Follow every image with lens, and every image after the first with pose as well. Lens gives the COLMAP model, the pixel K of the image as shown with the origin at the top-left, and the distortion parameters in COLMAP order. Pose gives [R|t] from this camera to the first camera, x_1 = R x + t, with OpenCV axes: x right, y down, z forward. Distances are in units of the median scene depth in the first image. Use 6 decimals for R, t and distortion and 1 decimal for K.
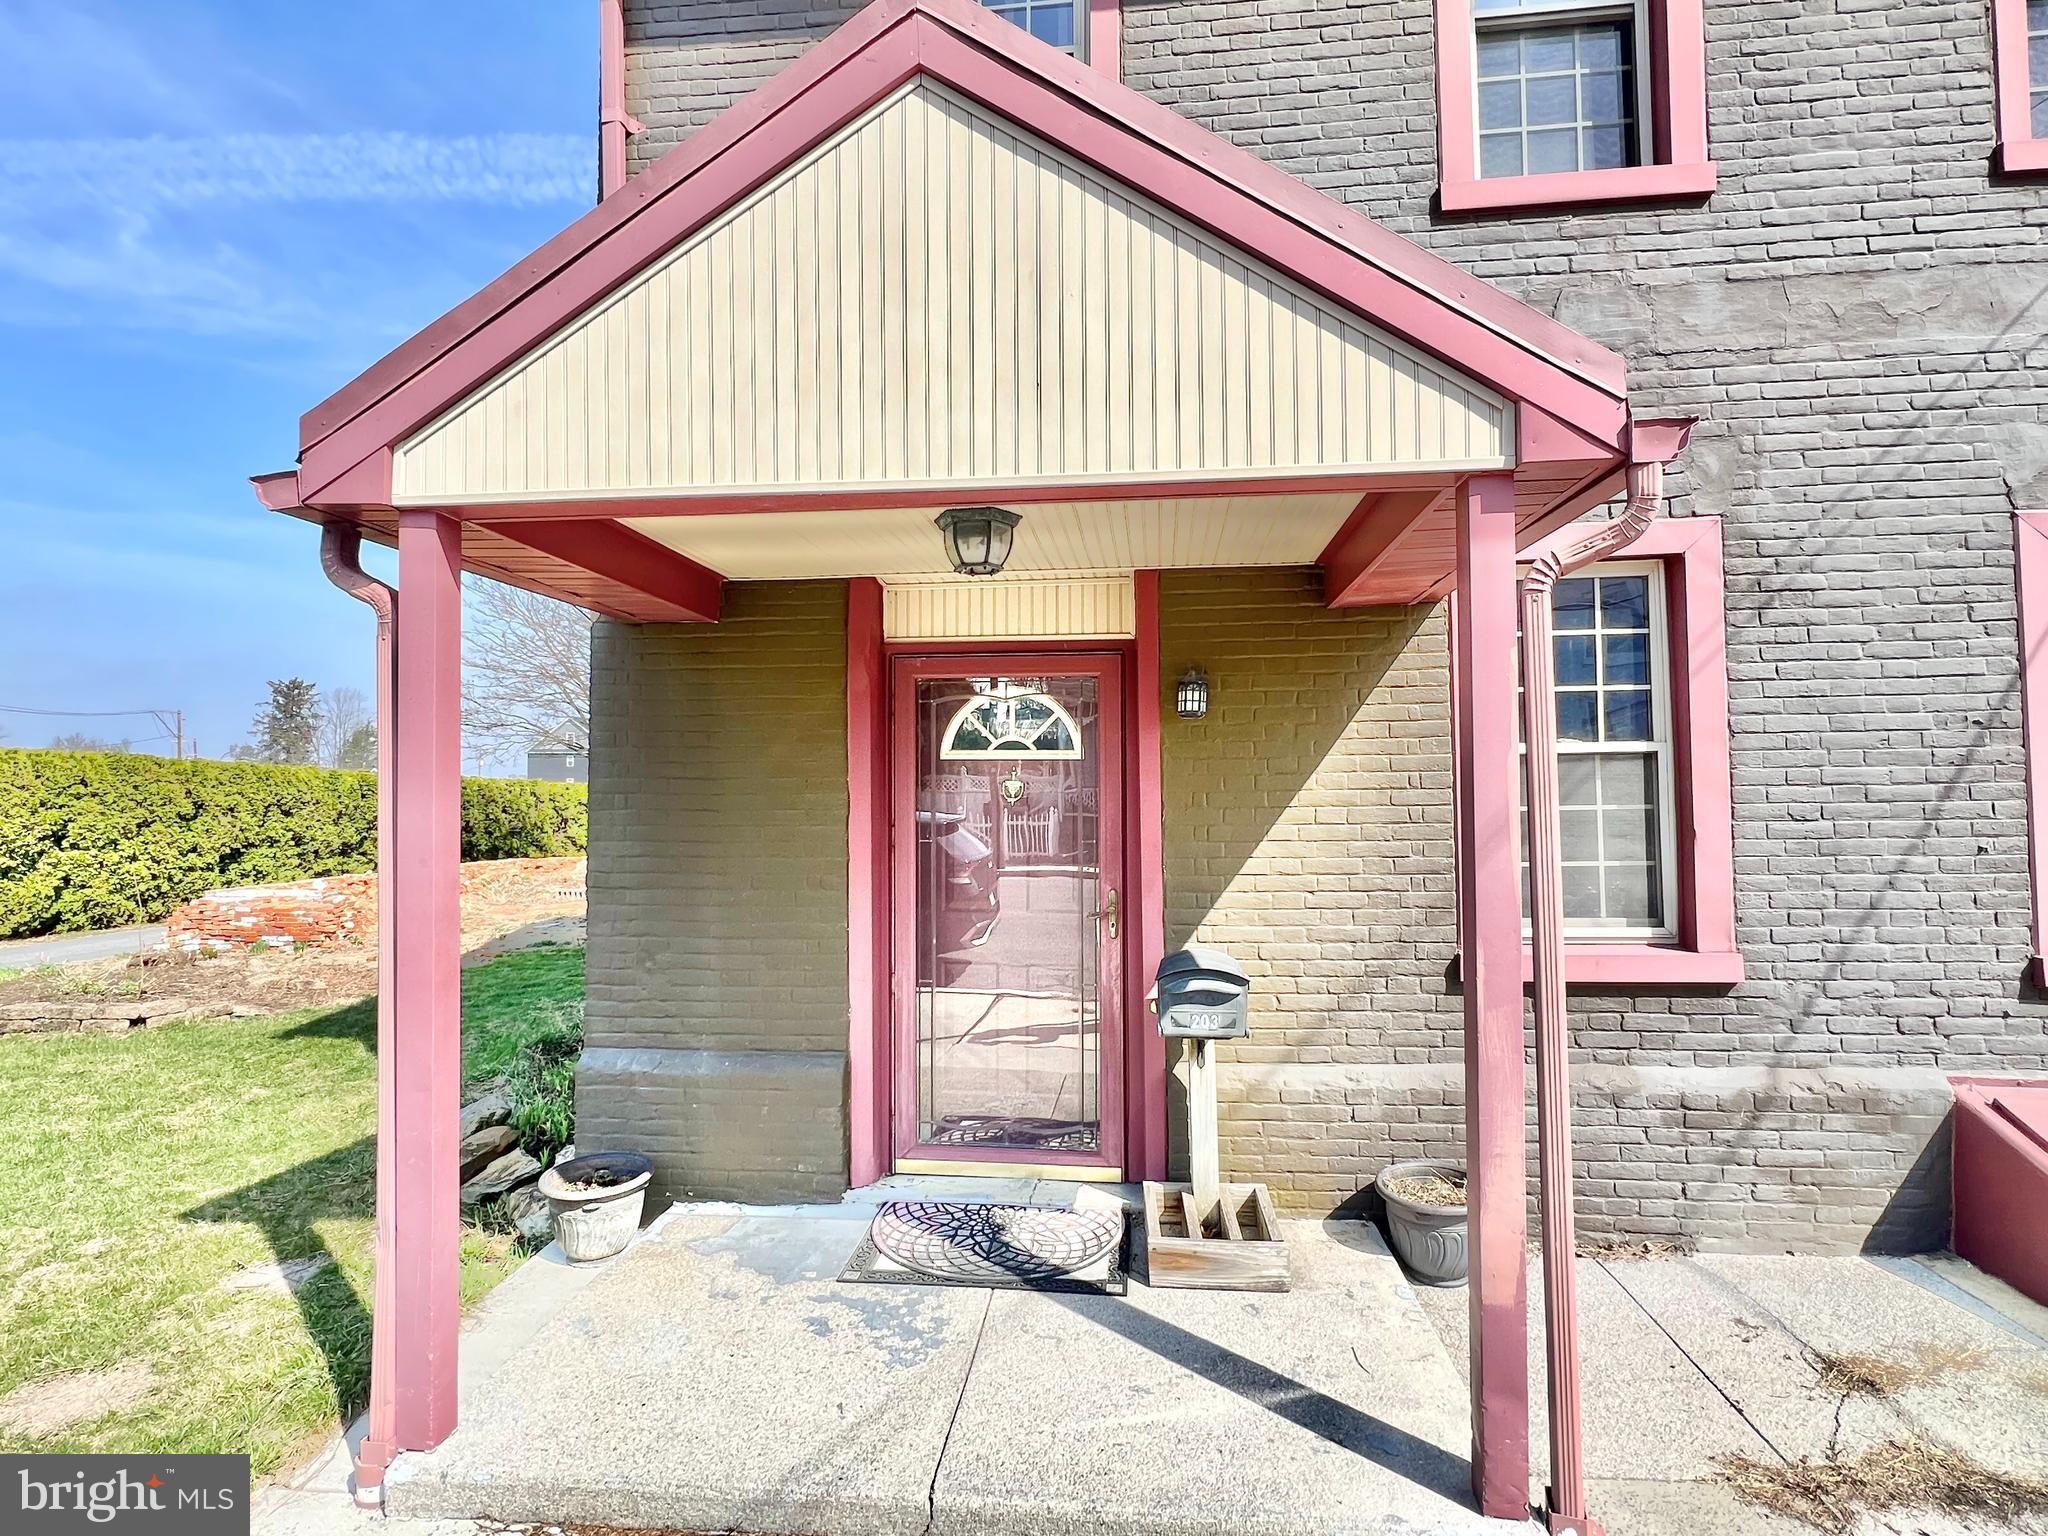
lens RADIAL K [[1053.3, 0, 1013.4], [0, 1053.3, 771.1], [0, 0, 1]] dist [-0.003982, 0.002542]
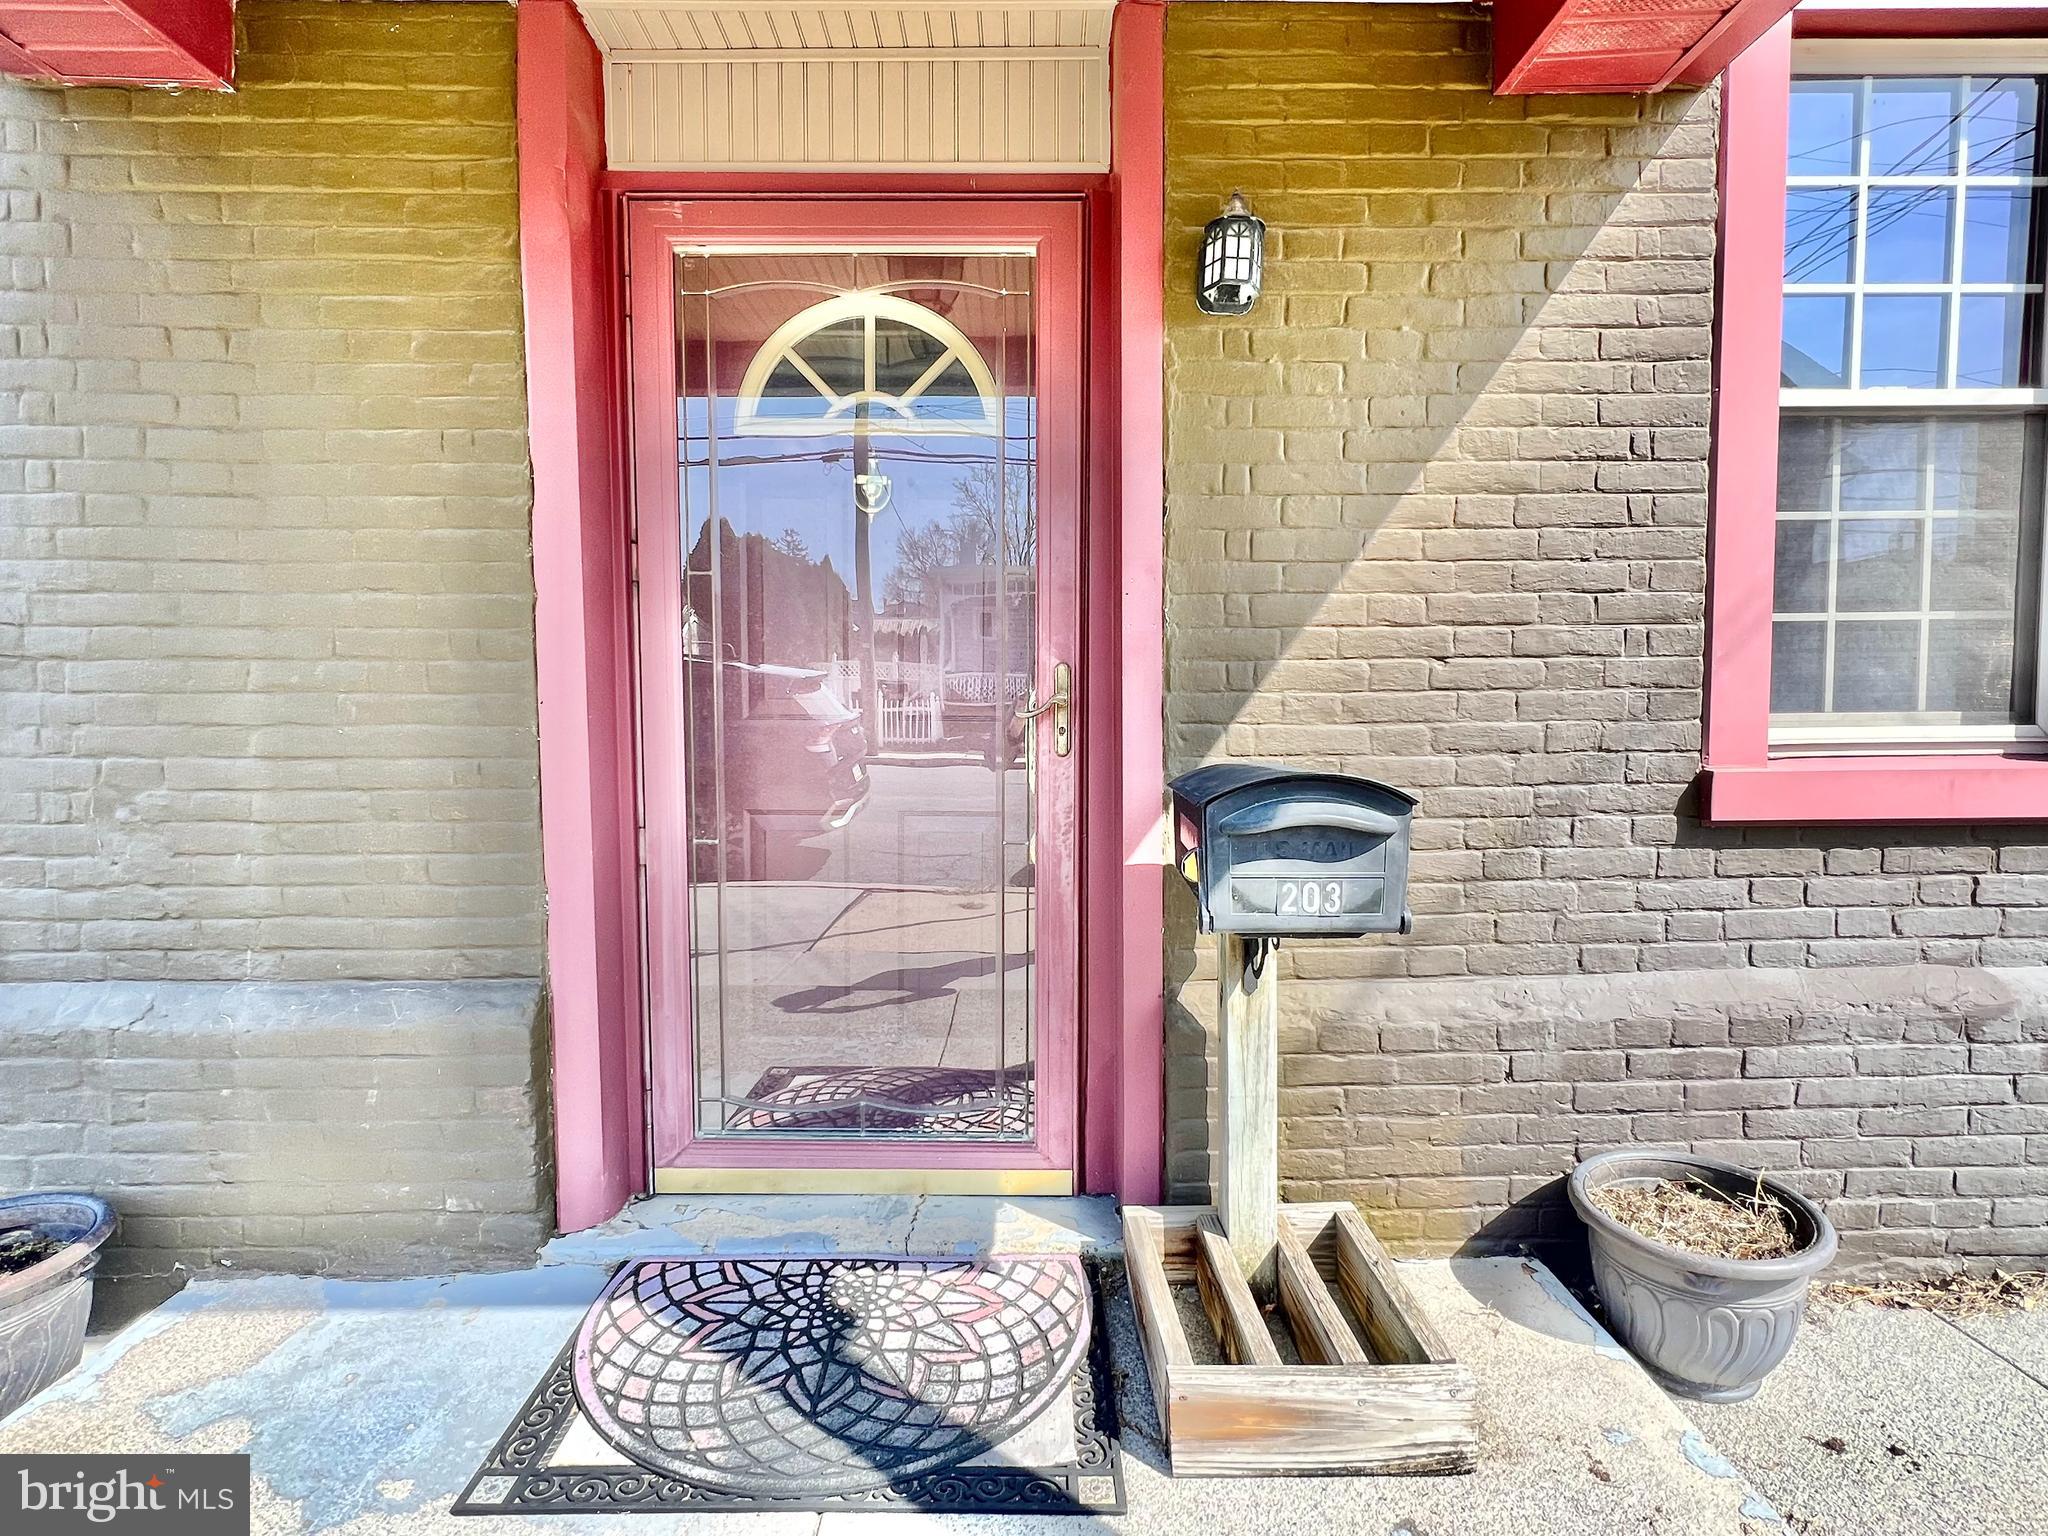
lens RADIAL K [[1053.3, 0, 1016.1], [0, 1053.3, 785.4], [0, 0, 1]] dist [-0.003982, 0.002542]
pose [[0.993015, -0.005660, 0.117850, 0.009771], [-0.006583, 0.994635, 0.103233, 0.125954], [-0.117802, -0.103288, 0.987651, 0.503066]]
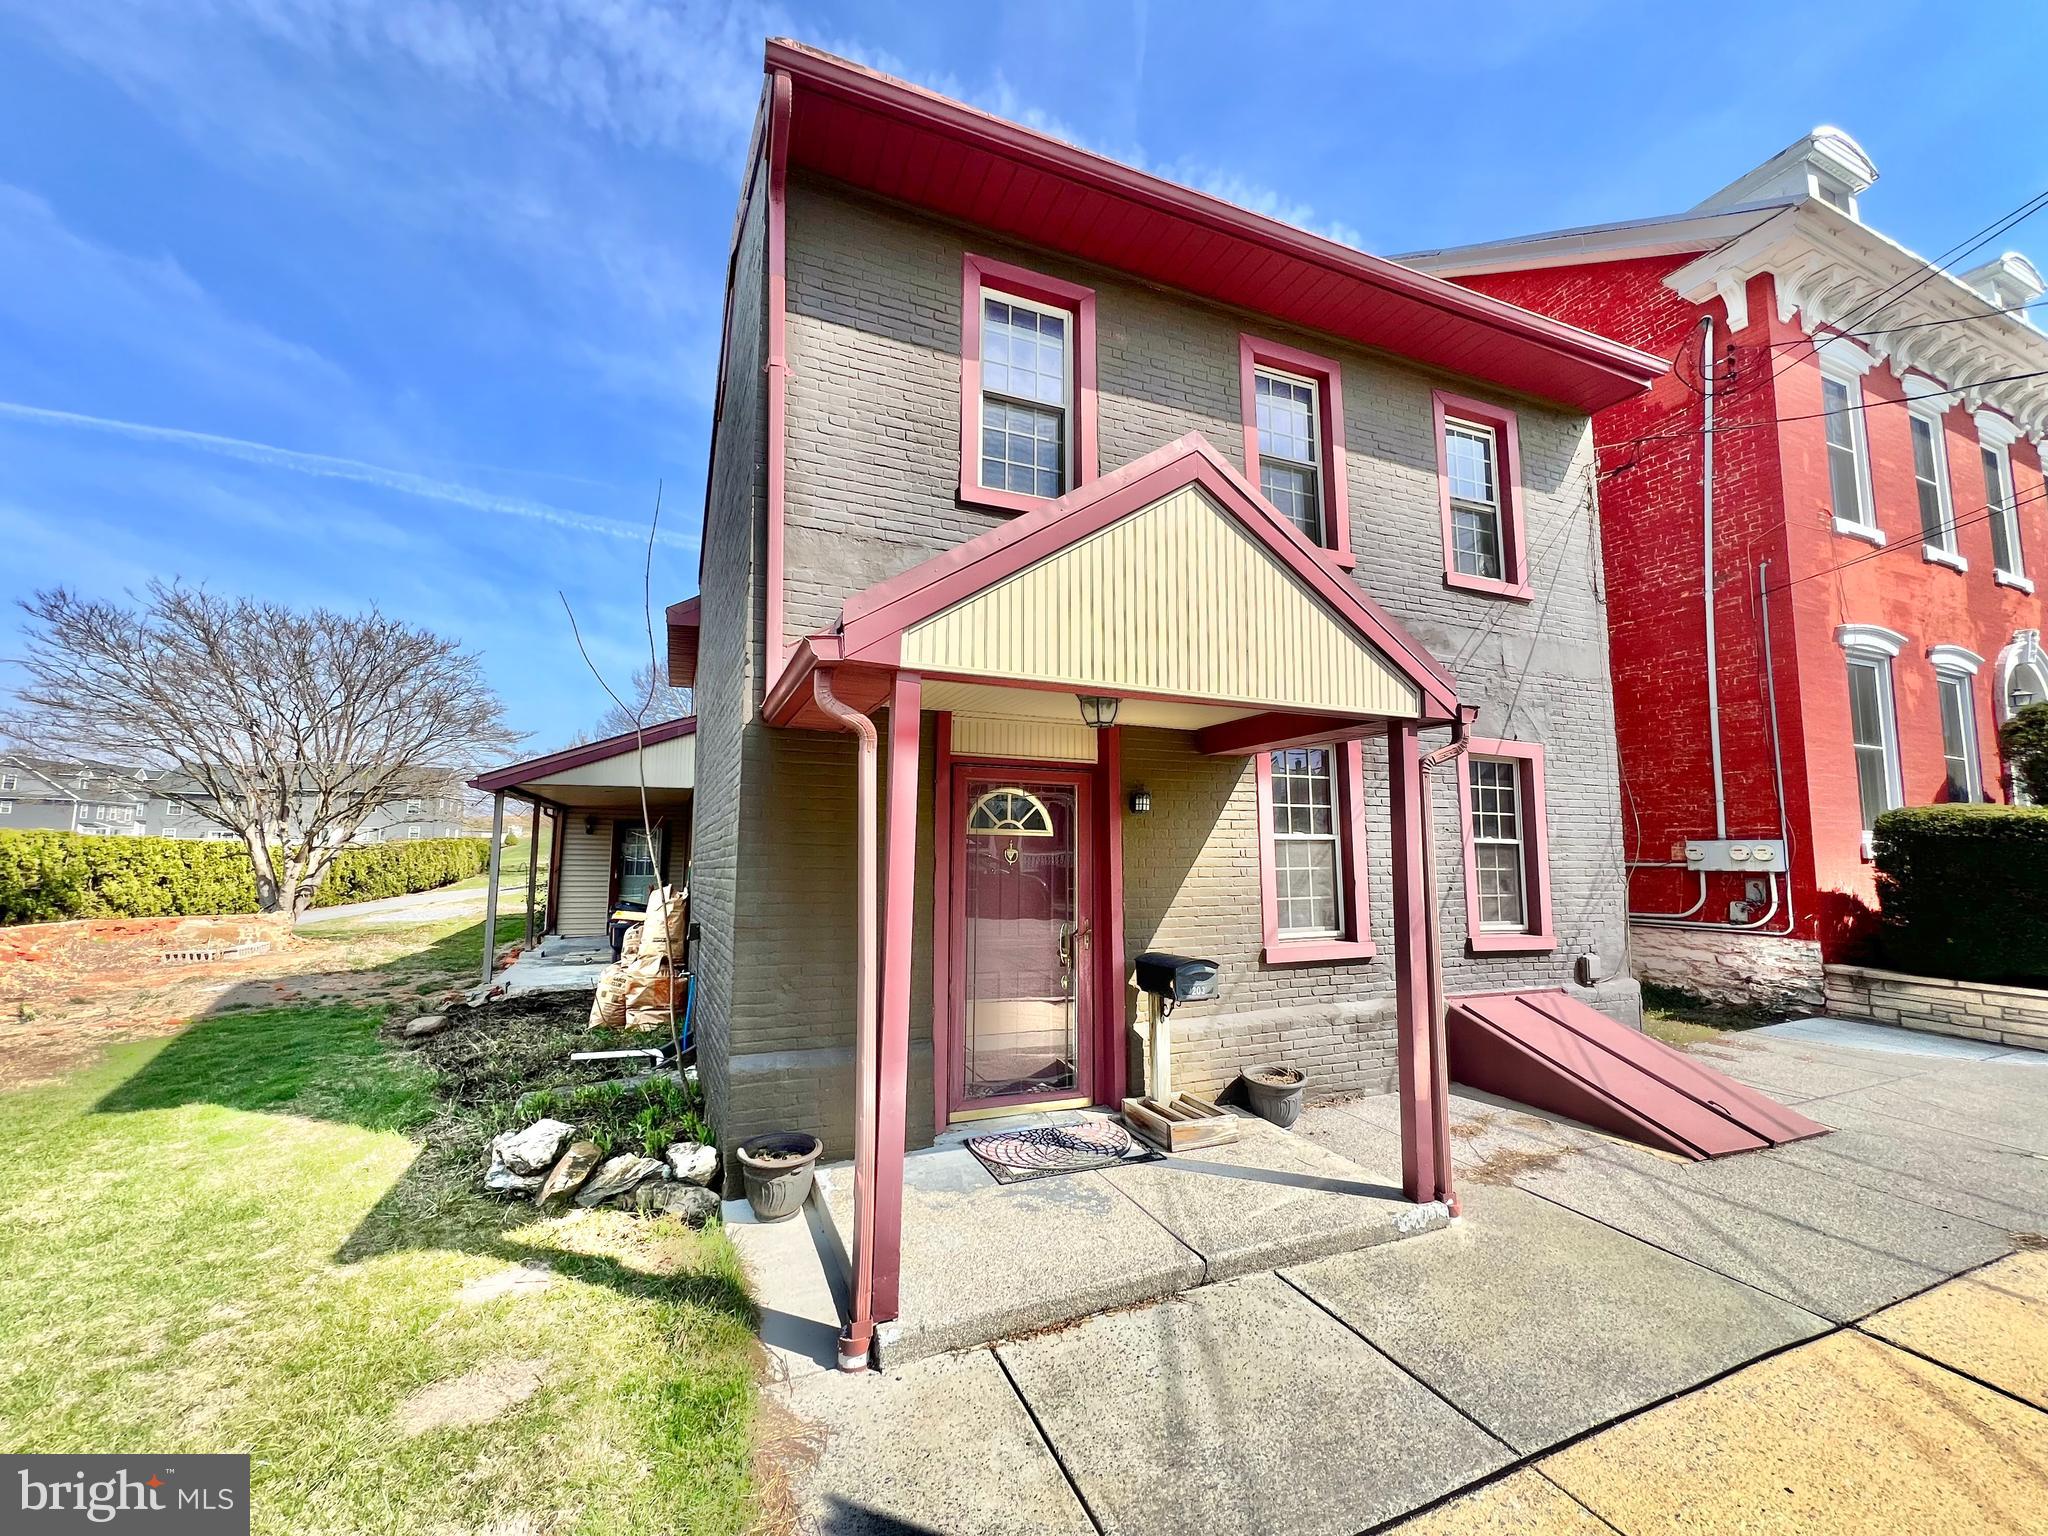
lens RADIAL K [[829.6, 0, 1035.2], [0, 829.6, 767.3], [0, 0, 1]] dist [-0.001931, 0.000286]
pose [[0.872181, 0.061681, 0.485279, -0.636166], [-0.021006, 0.995826, -0.088819, -0.003747], [-0.488732, 0.067272, 0.869836, -0.081322]]
